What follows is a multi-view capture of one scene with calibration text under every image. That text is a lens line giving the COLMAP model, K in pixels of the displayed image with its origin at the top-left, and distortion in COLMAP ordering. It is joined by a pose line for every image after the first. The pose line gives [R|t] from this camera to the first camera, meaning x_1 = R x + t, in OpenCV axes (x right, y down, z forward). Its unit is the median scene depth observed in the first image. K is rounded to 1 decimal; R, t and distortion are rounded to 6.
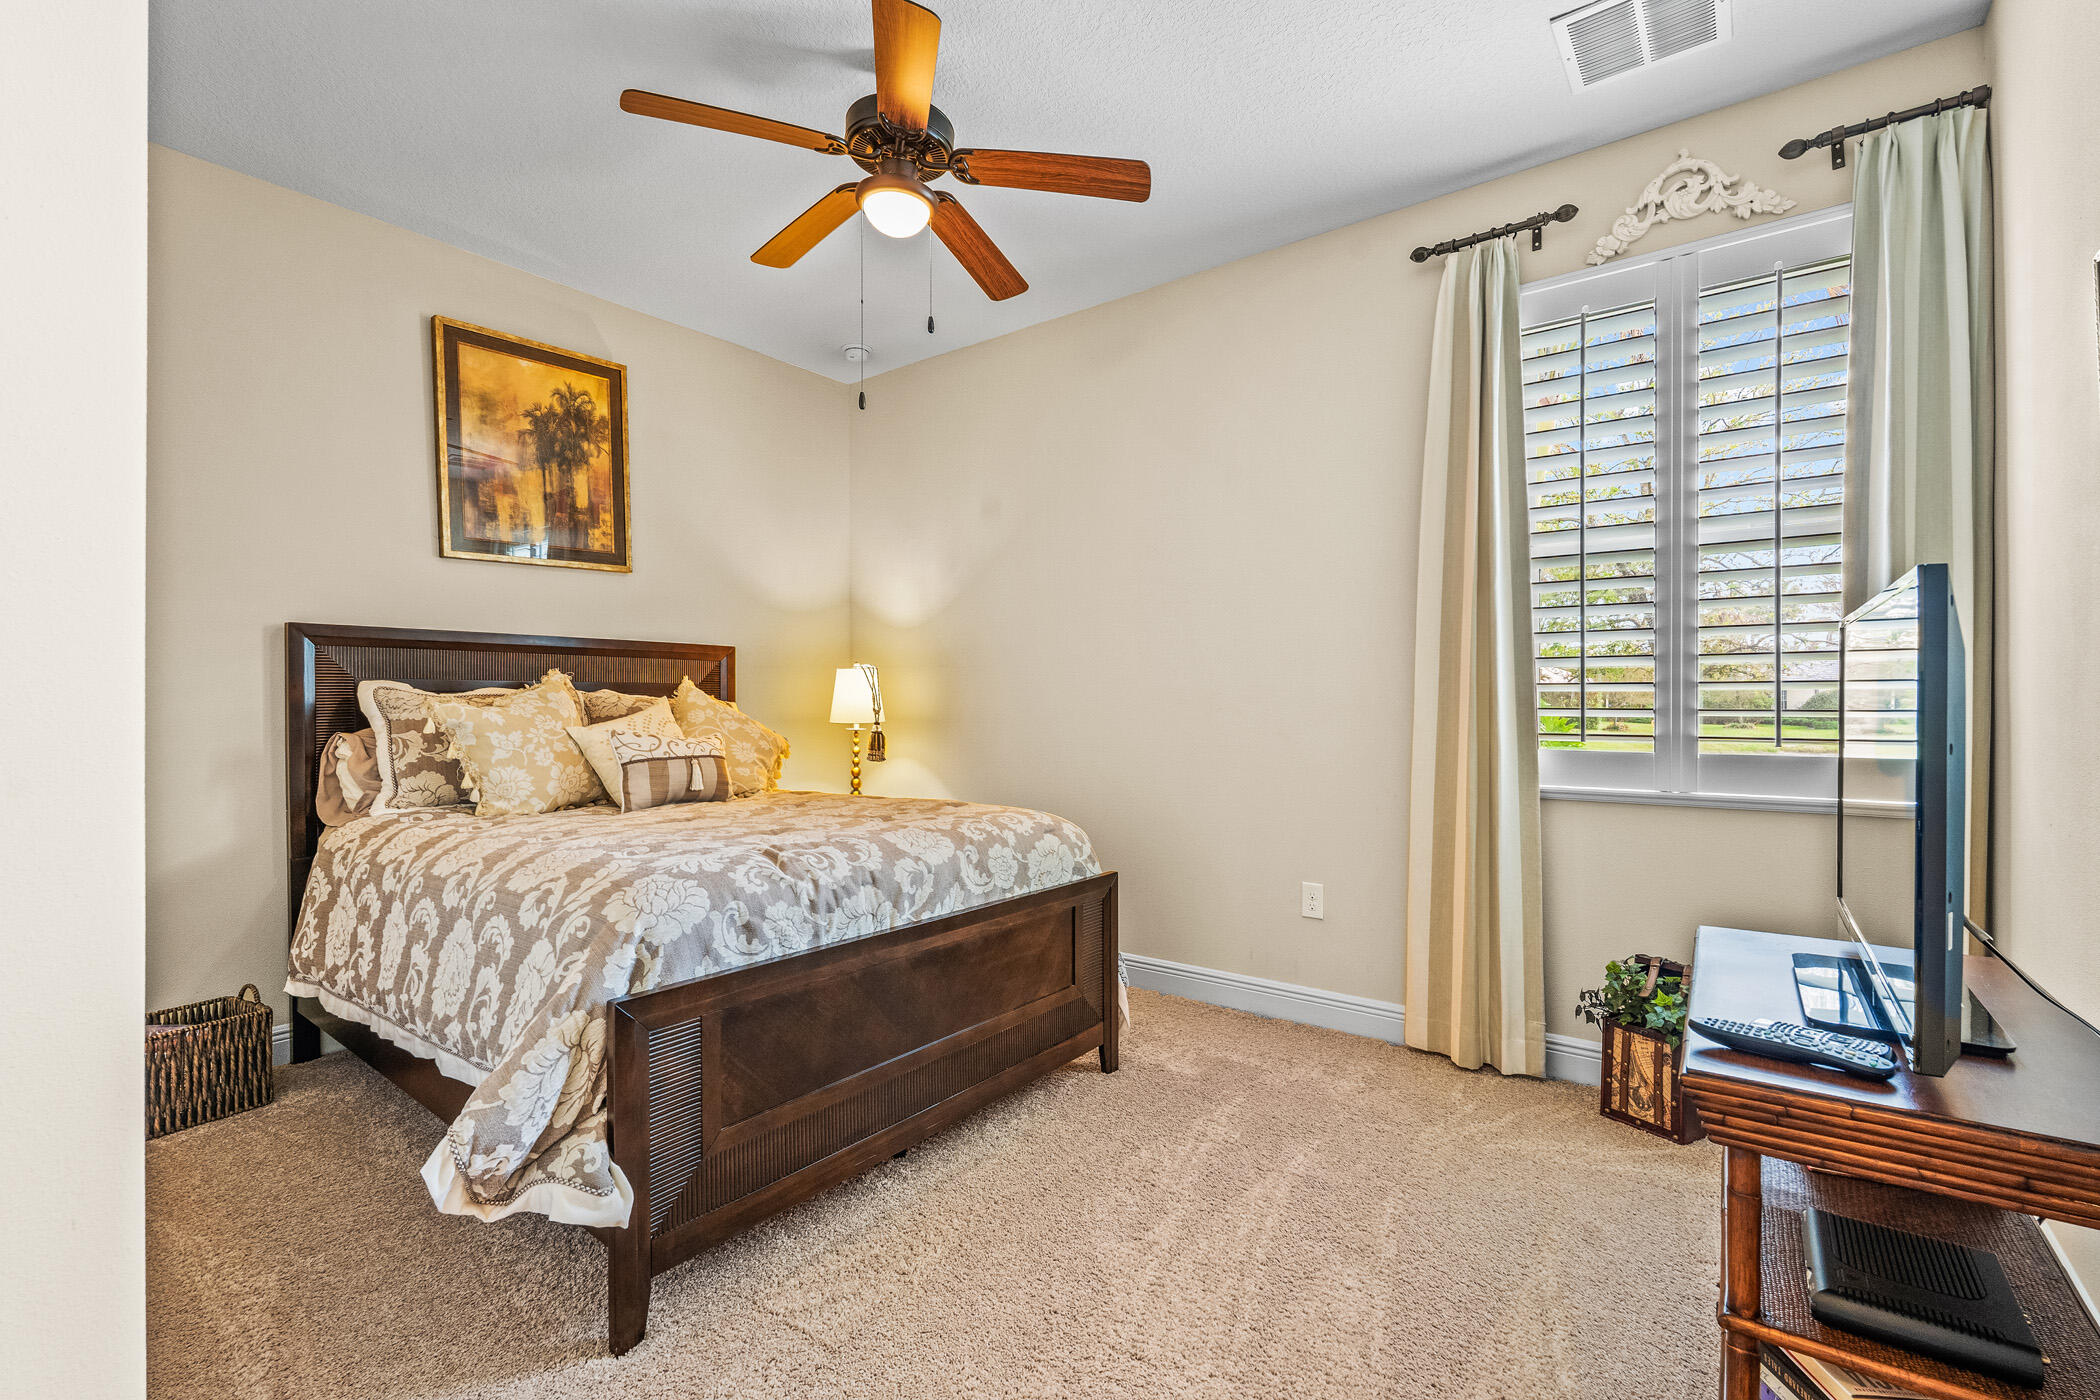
lens RADIAL K [[942.6, 0, 1050.0], [0, 942.6, 700.0], [0, 0, 1]] dist [0.000953, 0.000077]
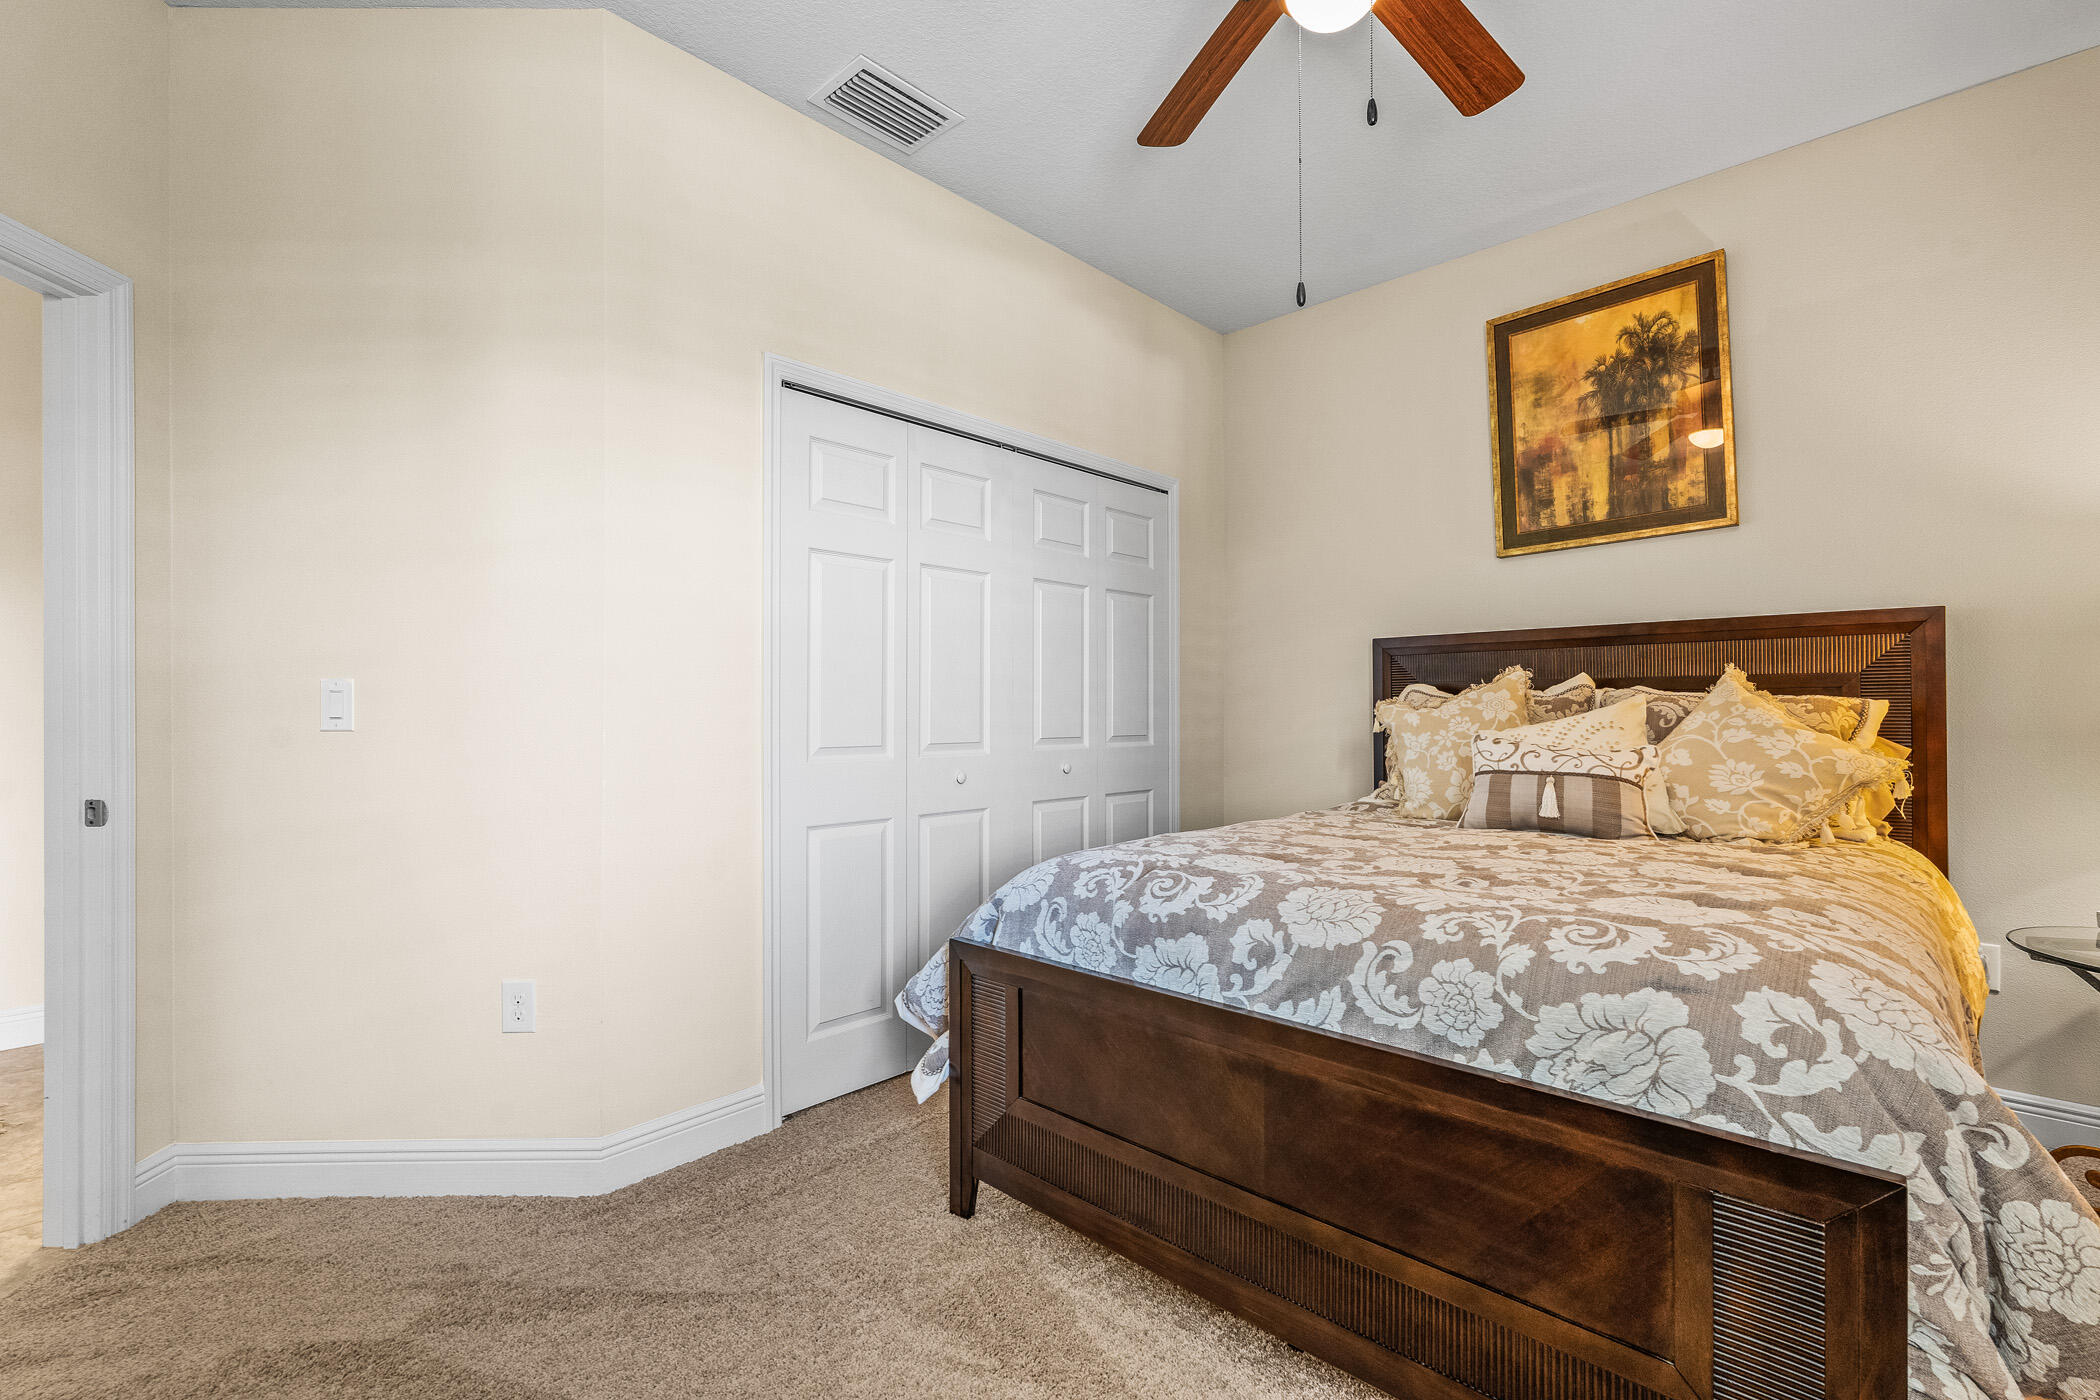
lens RADIAL K [[942.6, 0, 1050.0], [0, 942.6, 700.0], [0, 0, 1]] dist [0.000953, 0.000077]
pose [[-0.116489, -0.007725, -0.993162, 0.400387], [0.008197, 0.999928, -0.008739, 0.003923], [0.993158, -0.009159, -0.116418, 0.640154]]
